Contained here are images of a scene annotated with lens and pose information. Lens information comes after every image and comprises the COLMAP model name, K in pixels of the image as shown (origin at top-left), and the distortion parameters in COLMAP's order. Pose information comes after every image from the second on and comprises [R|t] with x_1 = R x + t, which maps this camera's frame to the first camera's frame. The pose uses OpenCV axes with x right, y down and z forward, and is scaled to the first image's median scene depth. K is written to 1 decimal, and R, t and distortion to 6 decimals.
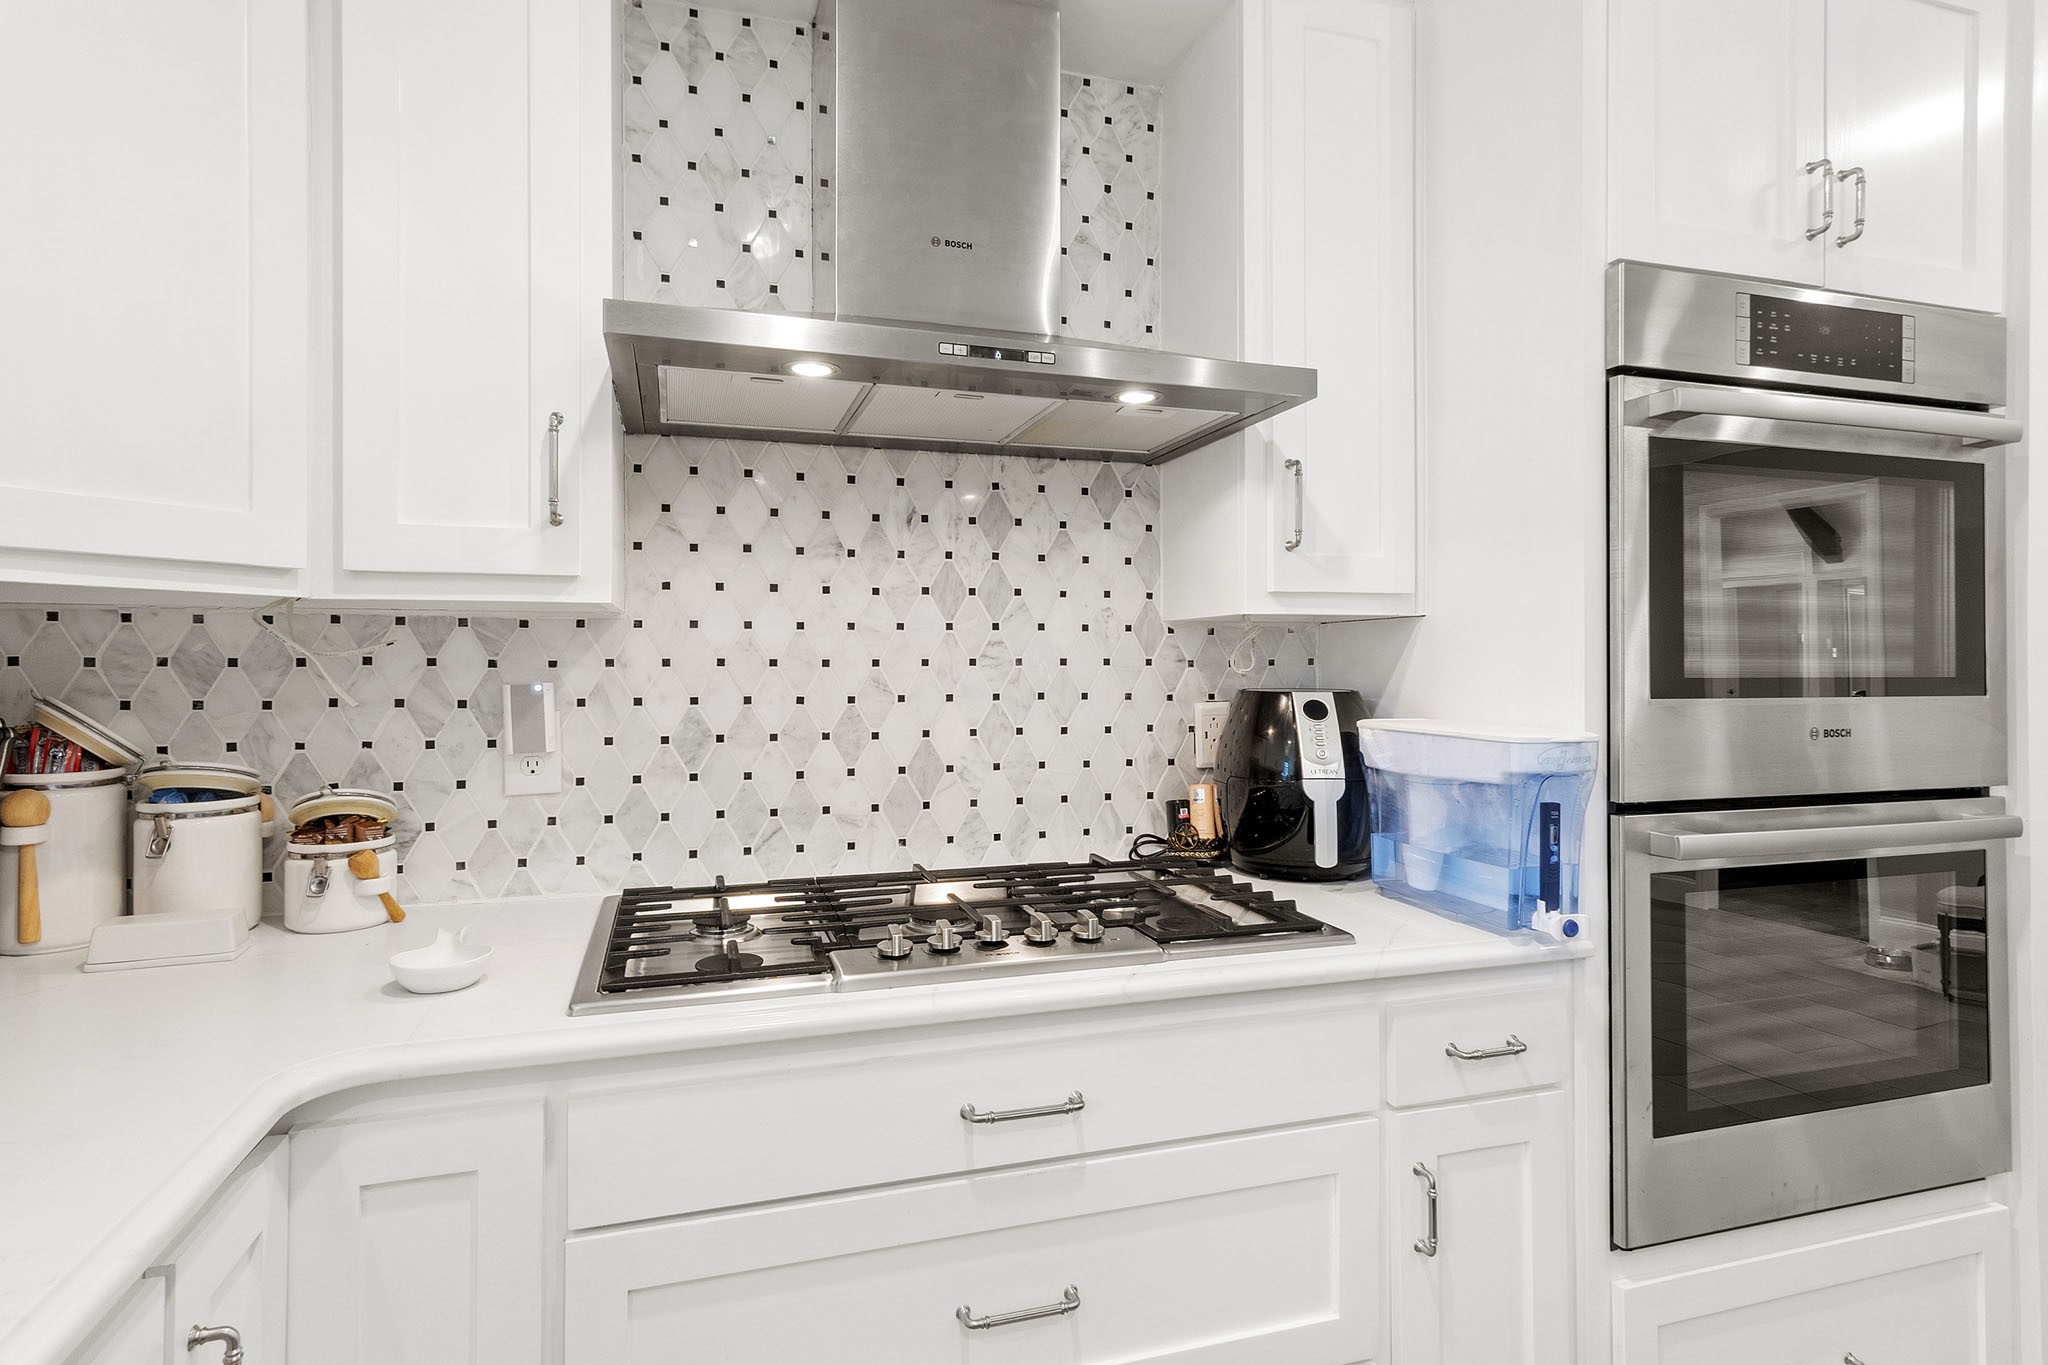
lens RADIAL K [[1055.6, 0, 1014.8], [0, 1055.6, 658.9], [0, 0, 1]] dist [0.003672, 0.000625]
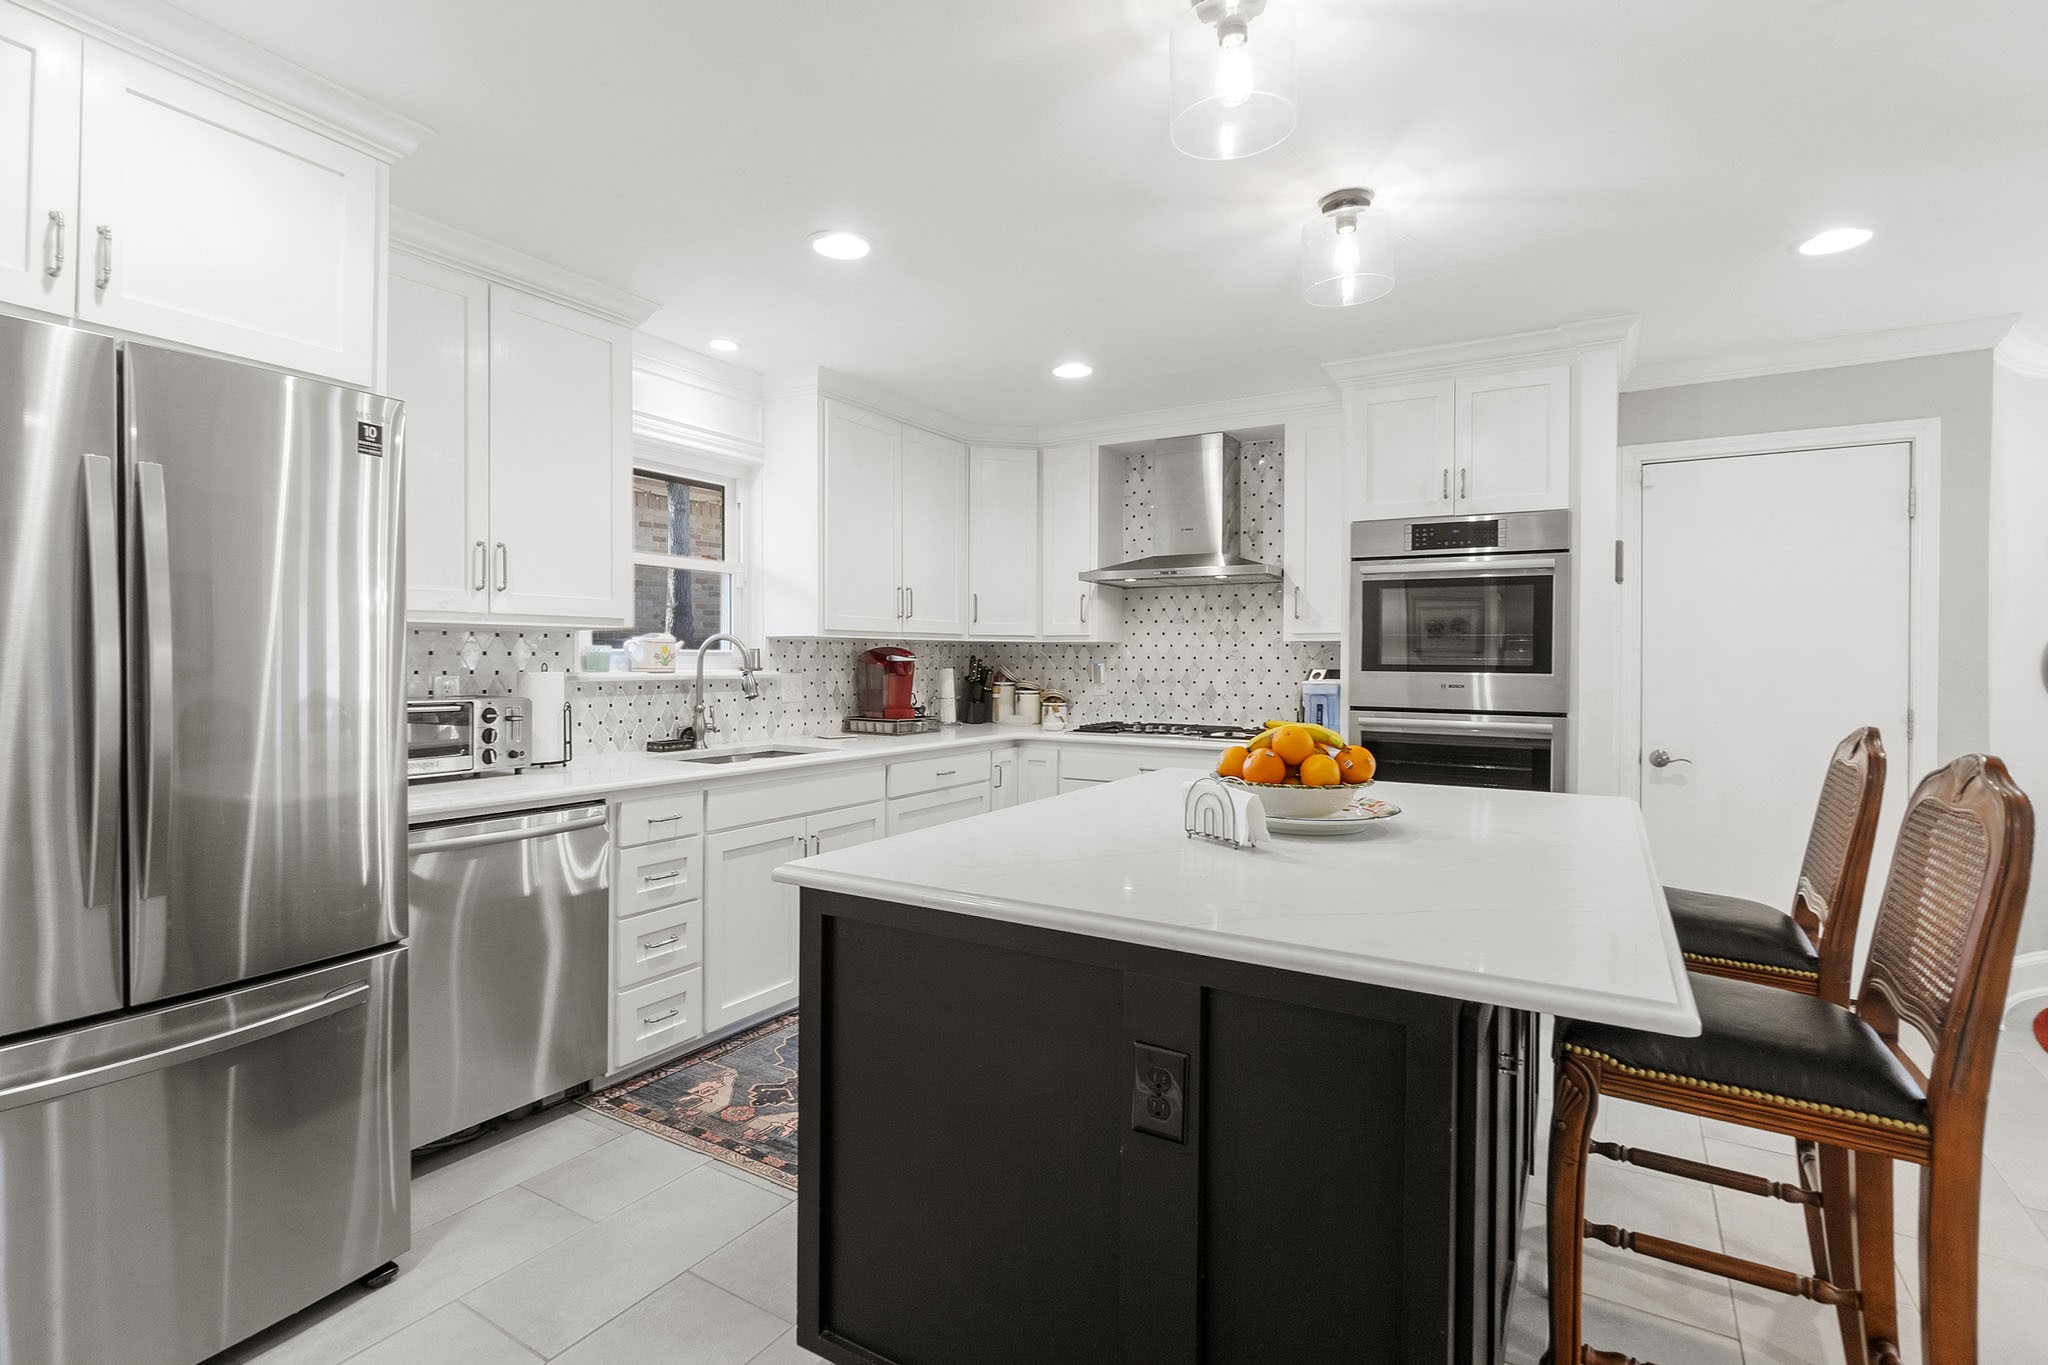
lens RADIAL K [[976.7, 0, 1012.8], [0, 976.7, 668.4], [0, 0, 1]] dist [0.001104, -0.000427]
pose [[0.659232, 0.012200, -0.751841, 1.894160], [-0.003243, 0.999905, 0.013381, -0.002293], [0.751933, -0.006383, 0.659209, -1.425921]]
